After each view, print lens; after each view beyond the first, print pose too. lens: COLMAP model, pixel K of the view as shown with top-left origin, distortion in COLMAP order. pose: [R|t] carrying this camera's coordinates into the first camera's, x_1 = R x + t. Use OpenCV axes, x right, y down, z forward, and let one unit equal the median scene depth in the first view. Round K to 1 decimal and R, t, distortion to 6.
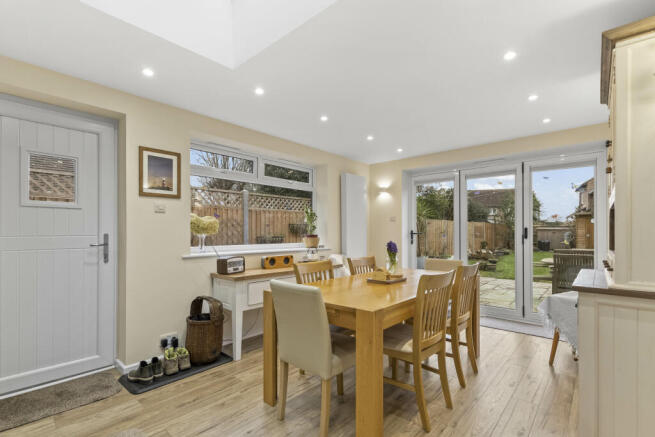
lens RADIAL K [[301.5, 0, 321.4], [0, 301.5, 235.6], [0, 0, 1]] dist [0.002512, 0.000341]
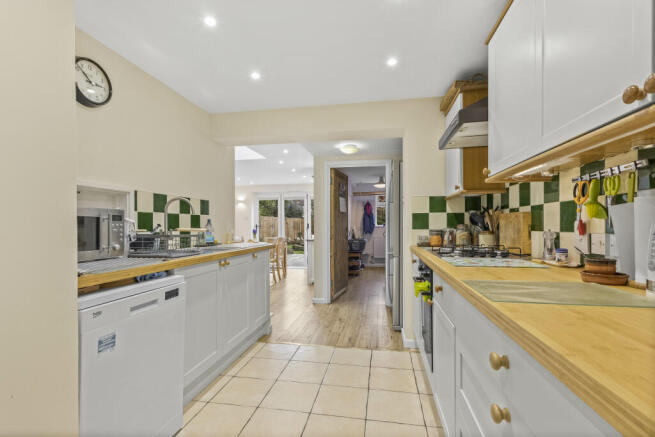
lens RADIAL K [[301.5, 0, 324.3], [0, 301.5, 224.5], [0, 0, 1]] dist [0.002512, 0.000341]
pose [[0.846848, 0.000884, 0.531834, -0.309913], [0.006180, 0.999915, -0.011502, 0.007160], [-0.531799, 0.013027, 0.846771, -0.731397]]
